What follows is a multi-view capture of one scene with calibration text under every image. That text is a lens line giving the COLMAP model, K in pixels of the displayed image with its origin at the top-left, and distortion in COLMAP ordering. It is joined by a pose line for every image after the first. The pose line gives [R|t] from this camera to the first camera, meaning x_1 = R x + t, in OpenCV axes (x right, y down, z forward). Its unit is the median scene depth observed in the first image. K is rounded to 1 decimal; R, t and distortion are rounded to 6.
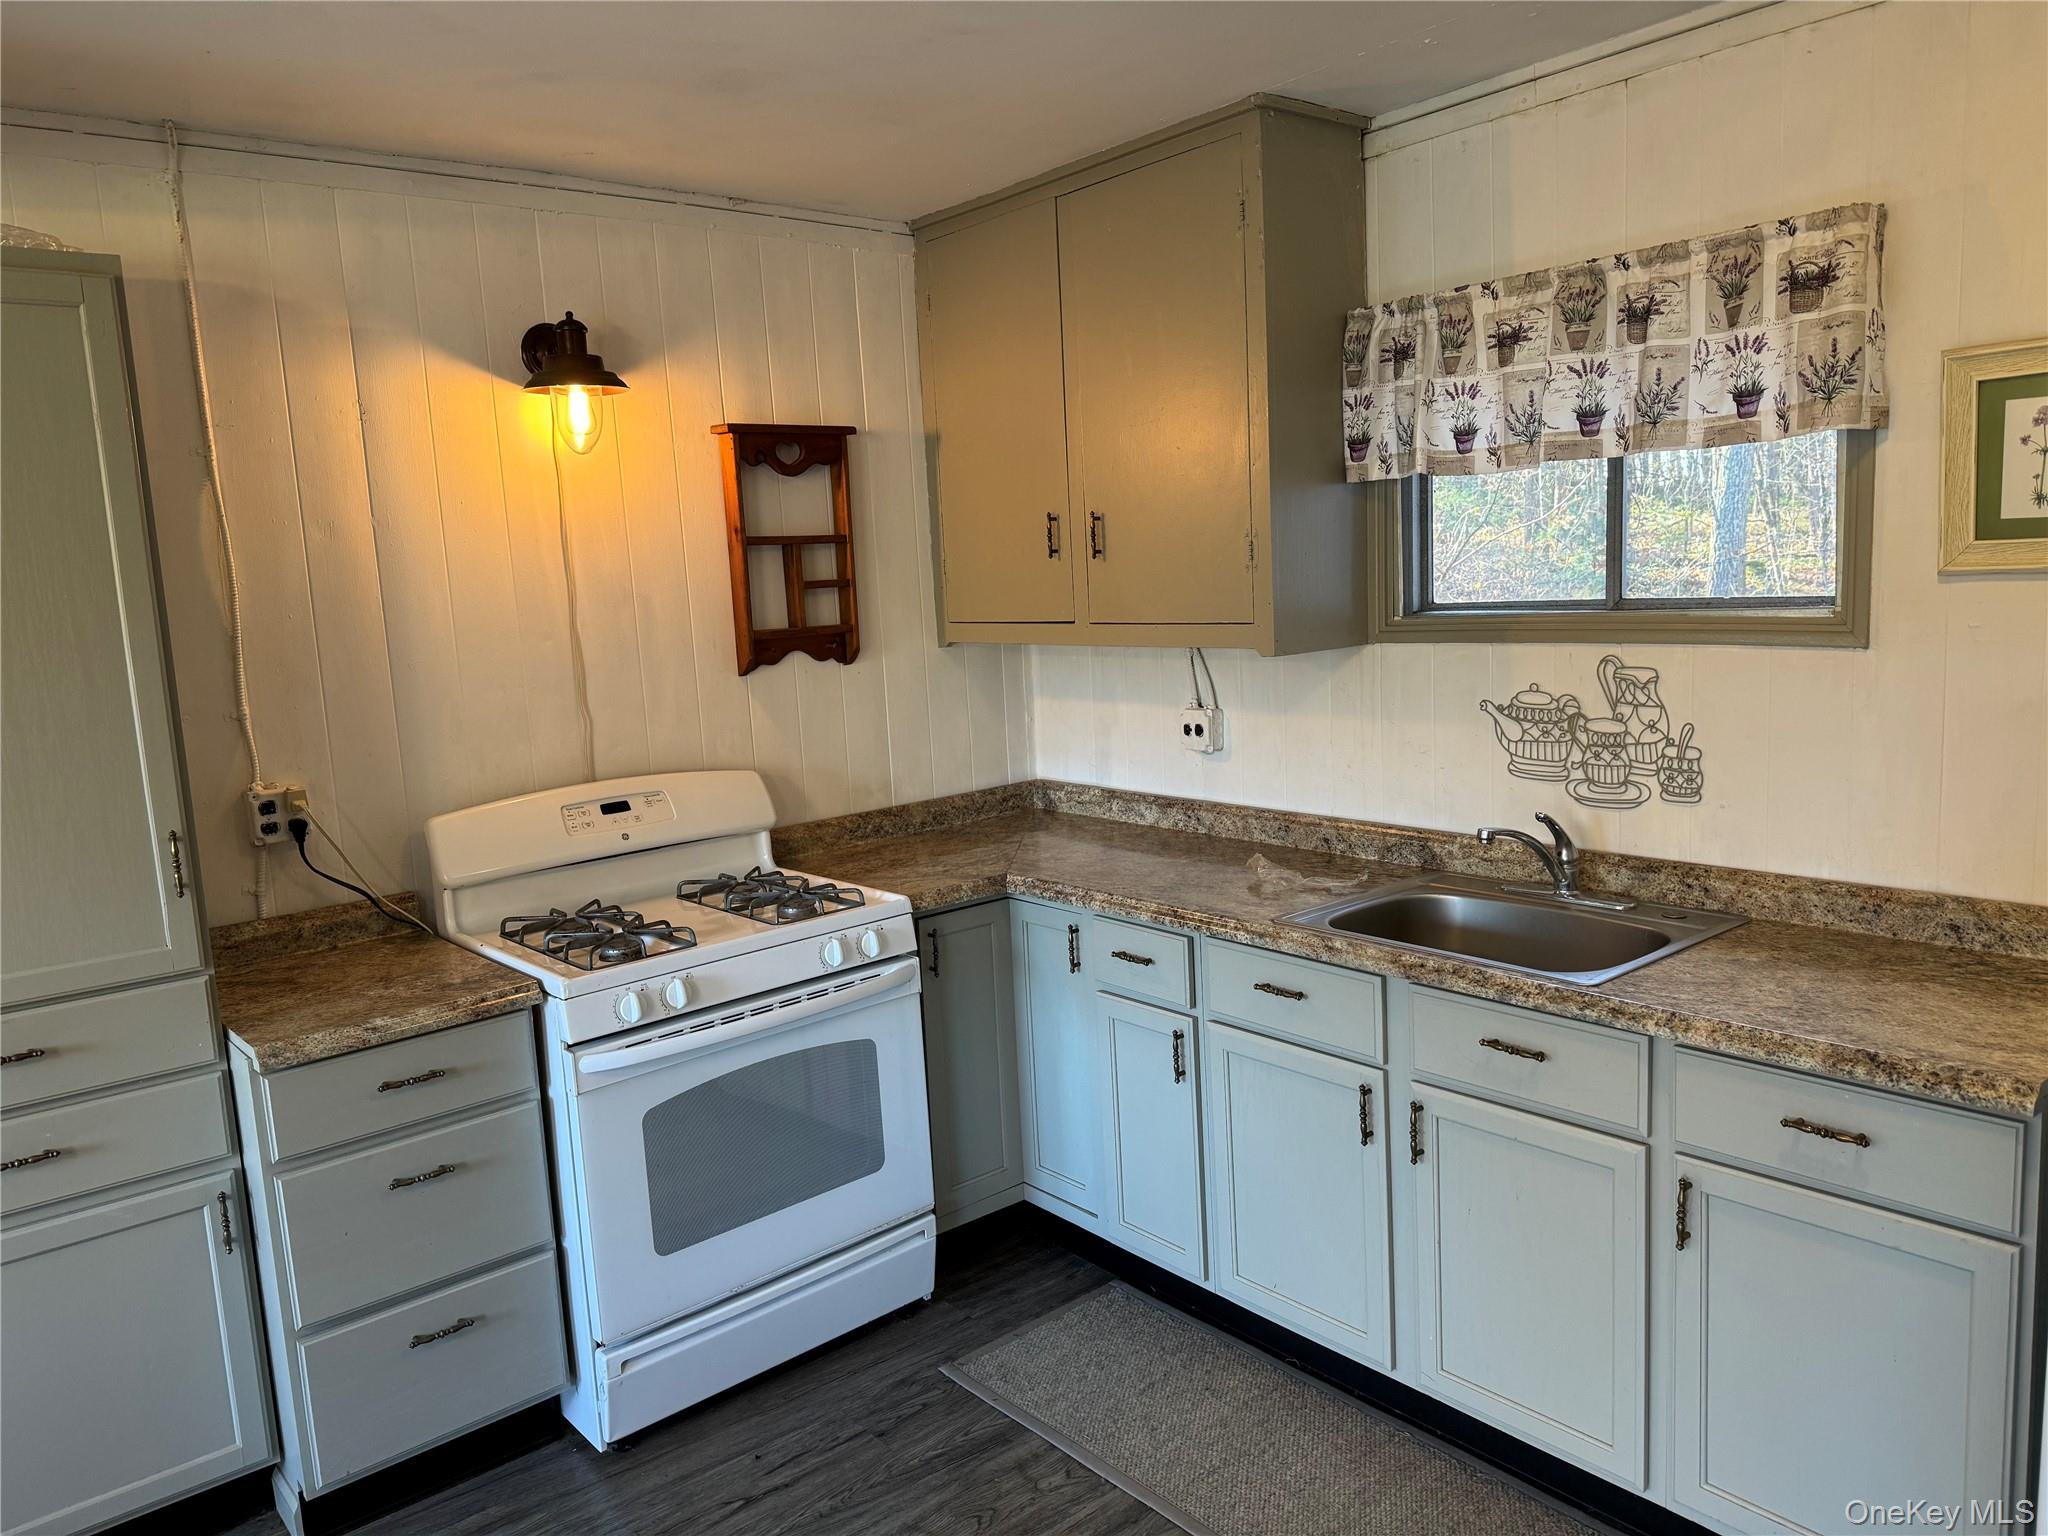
lens RADIAL K [[1451.4, 0, 1024.0], [0, 1451.4, 768.0], [0, 0, 1]] dist [0.154080, -0.216130]
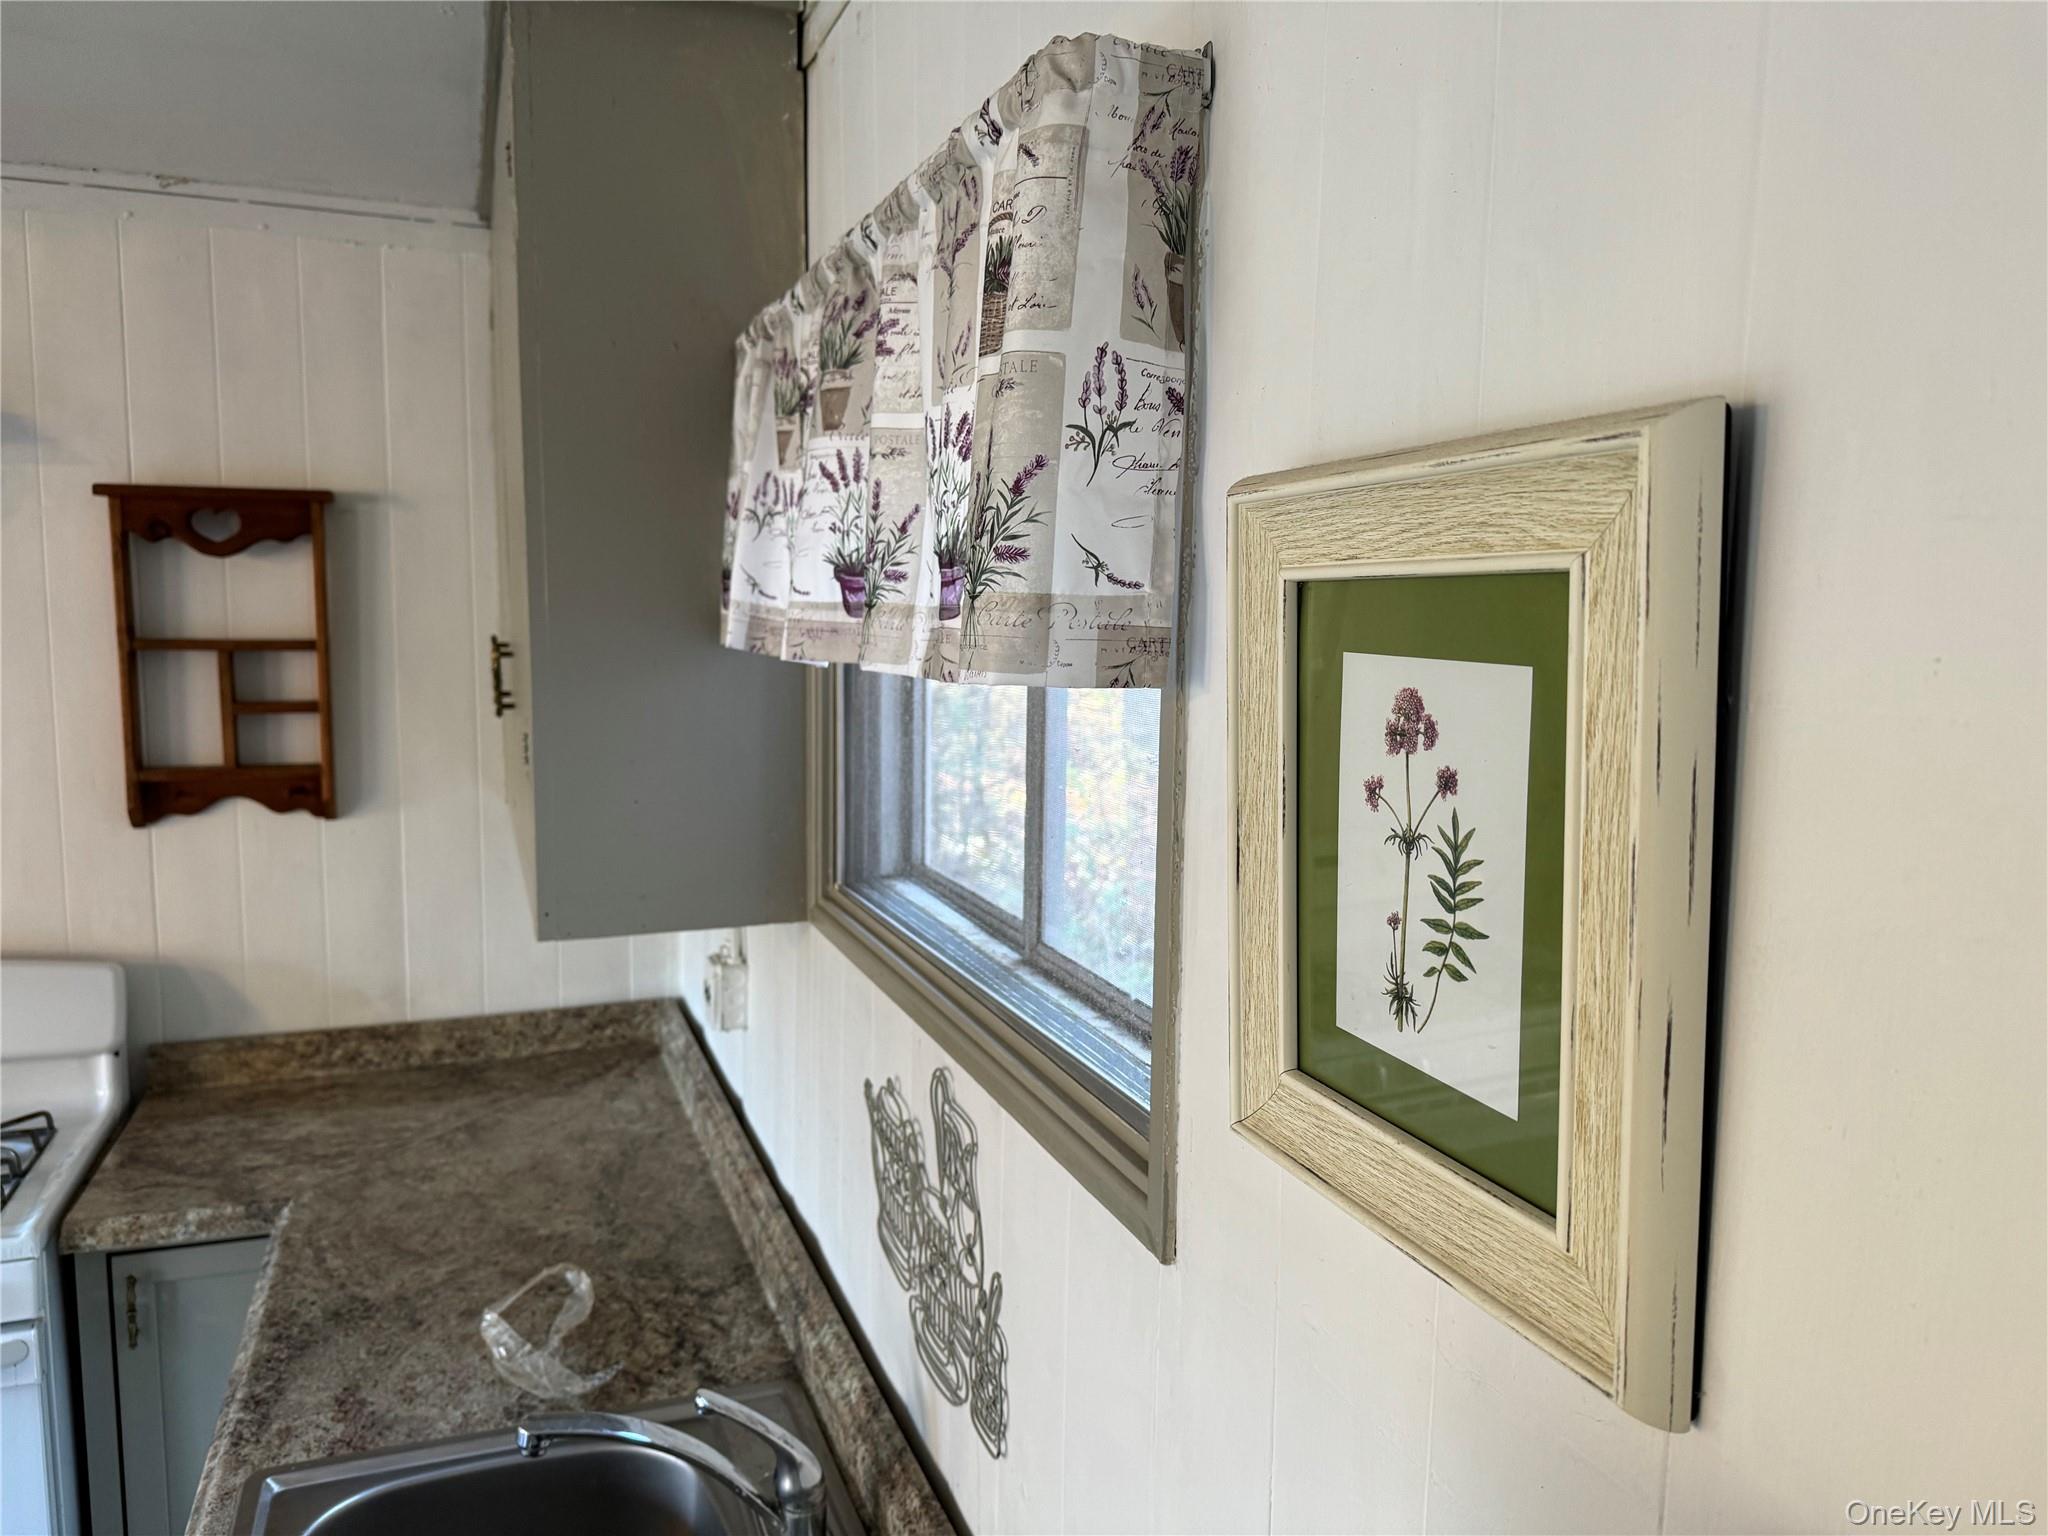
lens RADIAL K [[1451.4, 0, 1024.0], [0, 1451.4, 768.0], [0, 0, 1]] dist [0.154080, -0.216130]
pose [[0.938592, 0.104116, -0.328946, 0.453495], [-0.110504, 0.993875, -0.000728, -0.140203], [0.326856, 0.037033, 0.944348, 0.452287]]
